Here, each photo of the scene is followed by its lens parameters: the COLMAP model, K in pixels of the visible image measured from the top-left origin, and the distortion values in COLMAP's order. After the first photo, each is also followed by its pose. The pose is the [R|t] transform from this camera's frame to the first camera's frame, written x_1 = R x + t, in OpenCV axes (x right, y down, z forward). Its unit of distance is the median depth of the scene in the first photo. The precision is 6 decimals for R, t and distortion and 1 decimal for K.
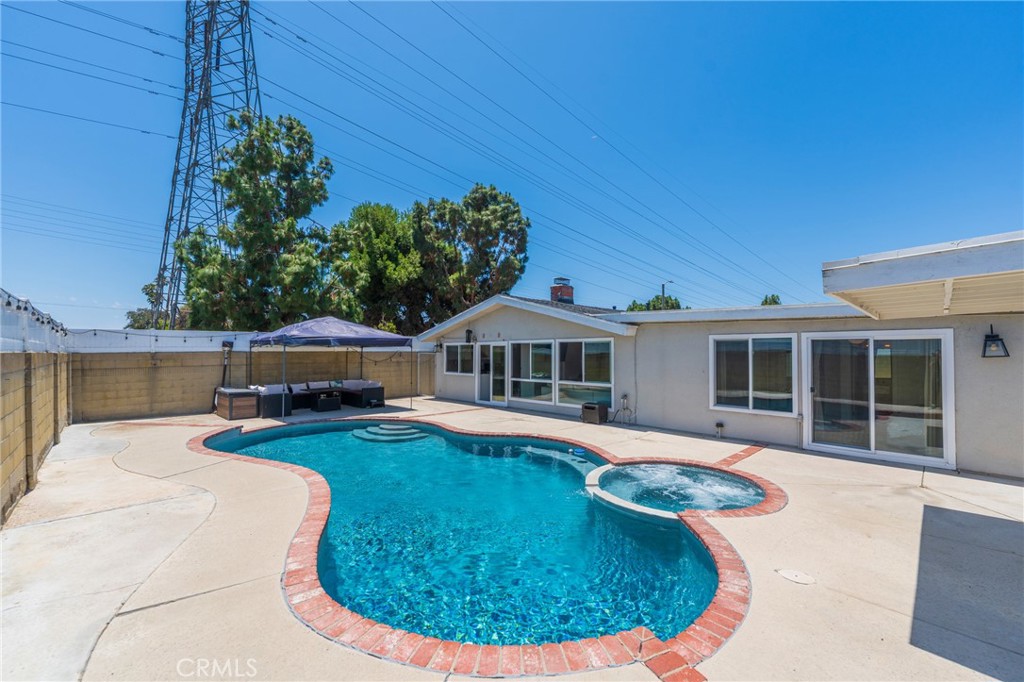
lens RADIAL K [[415.0, 0, 505.7], [0, 415.0, 346.5], [0, 0, 1]] dist [-0.001697, 0.000044]
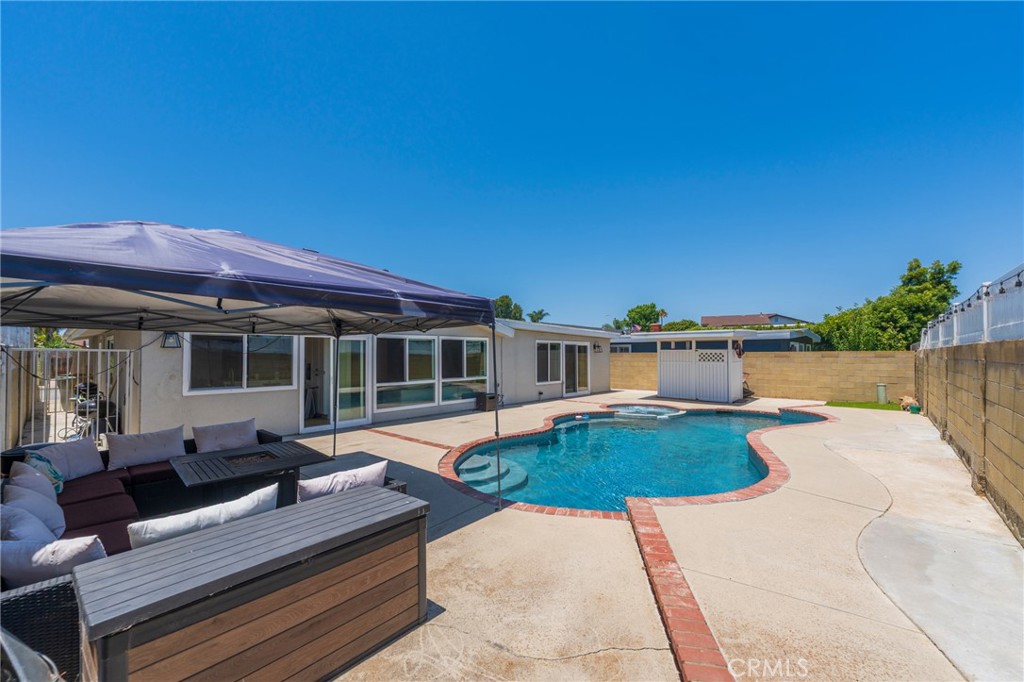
lens RADIAL K [[415.0, 0, 506.6], [0, 415.0, 351.3], [0, 0, 1]] dist [-0.001697, 0.000044]
pose [[-0.082373, 0.008268, 0.996567, -0.717276], [-0.010431, 0.999904, -0.009158, 0.021511], [-0.996547, -0.011150, -0.082279, 0.792568]]
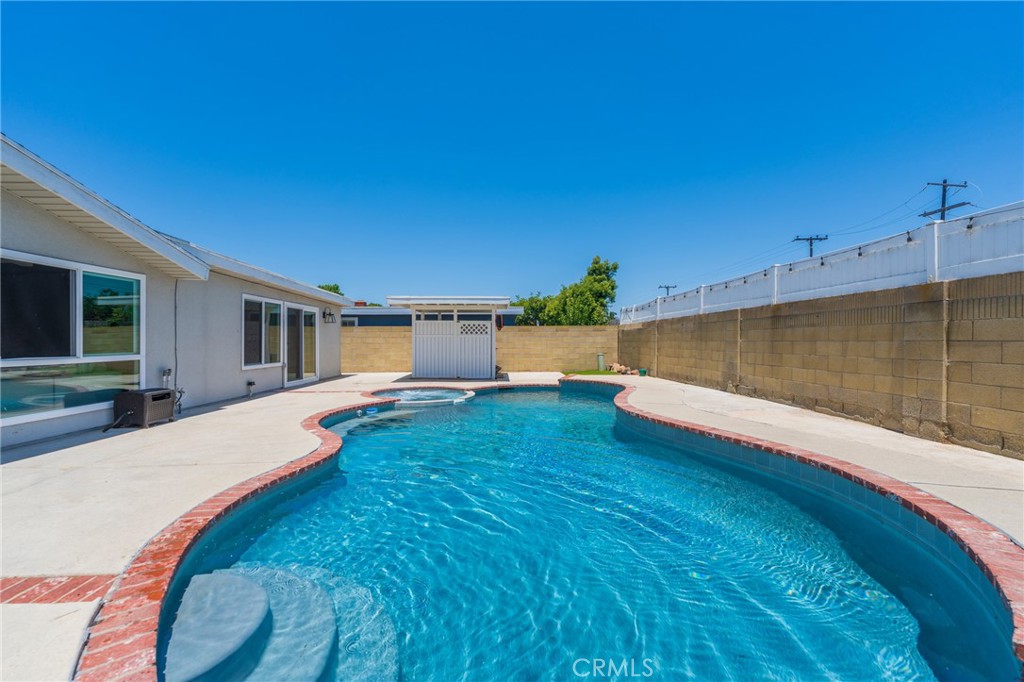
lens RADIAL K [[415.0, 0, 519.9], [0, 415.0, 337.1], [0, 0, 1]] dist [-0.001697, 0.000044]
pose [[-0.757452, 0.006727, 0.652857, -0.402783], [-0.006206, 0.999828, -0.017501, 0.054840], [-0.652862, -0.017308, -0.757279, 0.830451]]
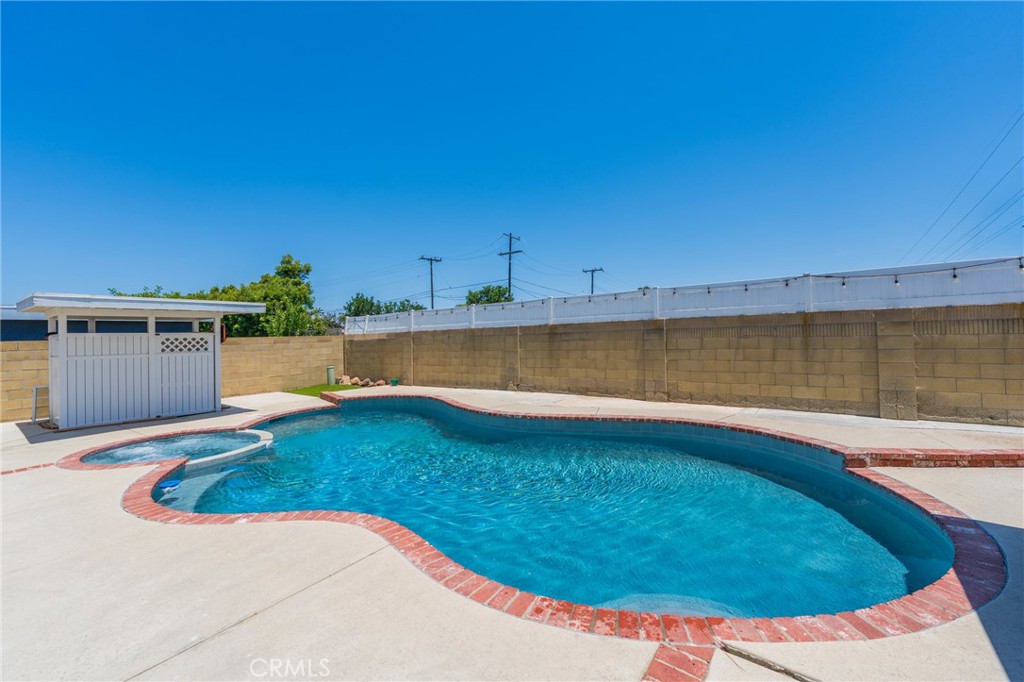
lens RADIAL K [[415.0, 0, 524.1], [0, 415.0, 331.0], [0, 0, 1]] dist [-0.001697, 0.000044]
pose [[-0.982186, 0.024261, -0.186341, -0.126608], [0.029873, 0.999179, -0.027369, 0.033579], [0.185524, -0.032448, -0.982104, 0.944563]]
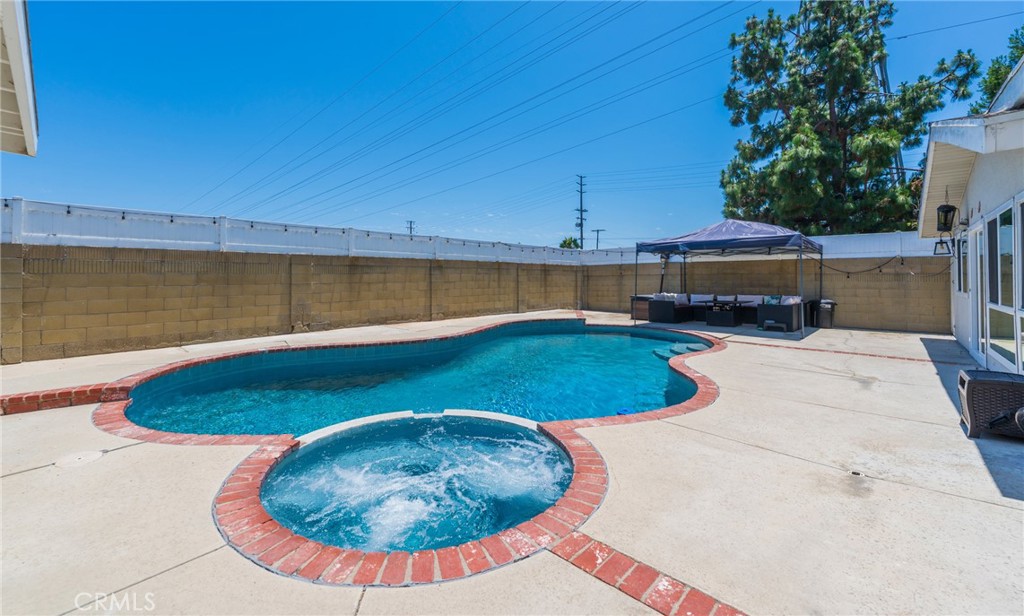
lens RADIAL K [[414.5, 0, 496.0], [0, 414.5, 268.6], [0, 0, 1]] dist [0.002424, -0.001599]
pose [[0.057939, -0.018515, -0.998148, 0.396687], [0.012194, 0.999767, -0.017837, 0.040344], [0.998246, -0.011138, 0.058151, 0.443675]]
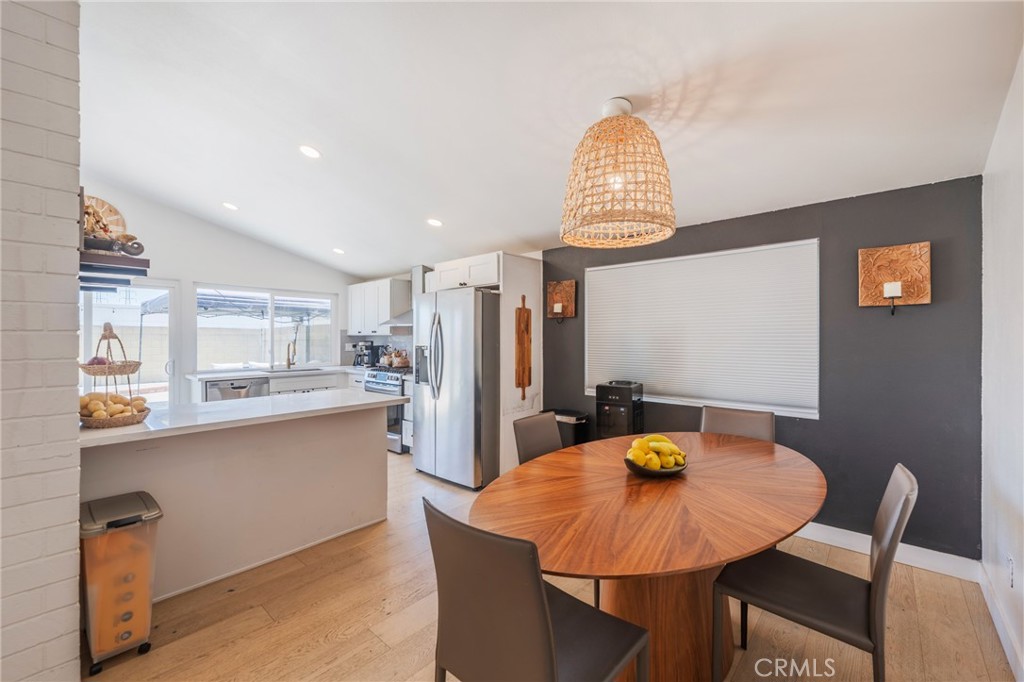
lens RADIAL K [[415.0, 0, 508.5], [0, 415.0, 333.9], [0, 0, 1]] dist [-0.001697, 0.000044]
pose [[0.082183, -0.009342, -0.996573, 0.312154], [0.013917, 0.999869, -0.008225, 0.042942], [0.996520, -0.013193, 0.082303, 1.312814]]
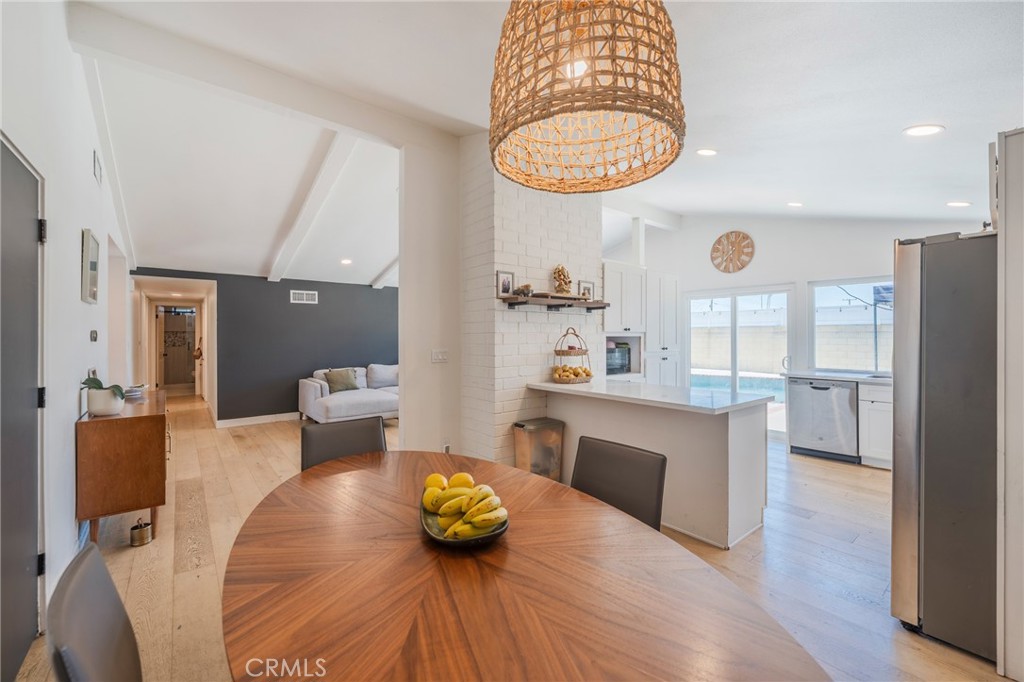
lens RADIAL K [[415.0, 0, 513.2], [0, 415.0, 334.8], [0, 0, 1]] dist [-0.001697, 0.000044]
pose [[-0.997086, -0.000580, 0.076283, 0.159521], [-0.001826, 0.999866, -0.016266, 0.045573], [-0.076263, -0.016358, -0.996954, 1.465542]]
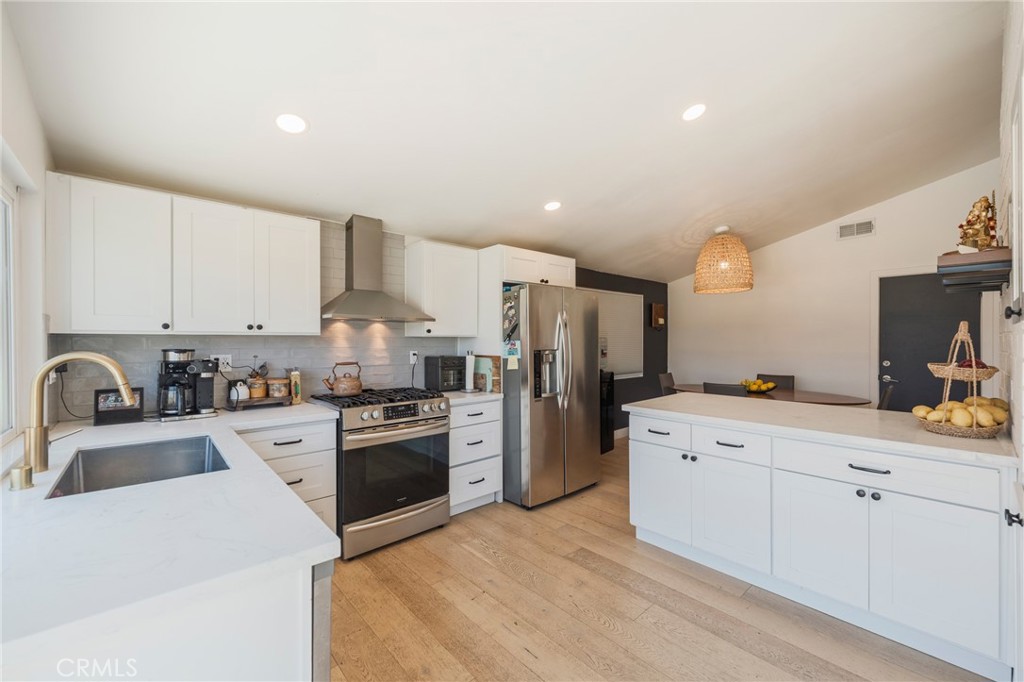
lens RADIAL K [[415.0, 0, 512.6], [0, 415.0, 339.8], [0, 0, 1]] dist [-0.001697, 0.000044]
pose [[0.999826, -0.005115, -0.017920, -0.014662], [0.005308, 0.999928, 0.010749, 0.039615], [0.017864, -0.010842, 0.999782, 1.021714]]
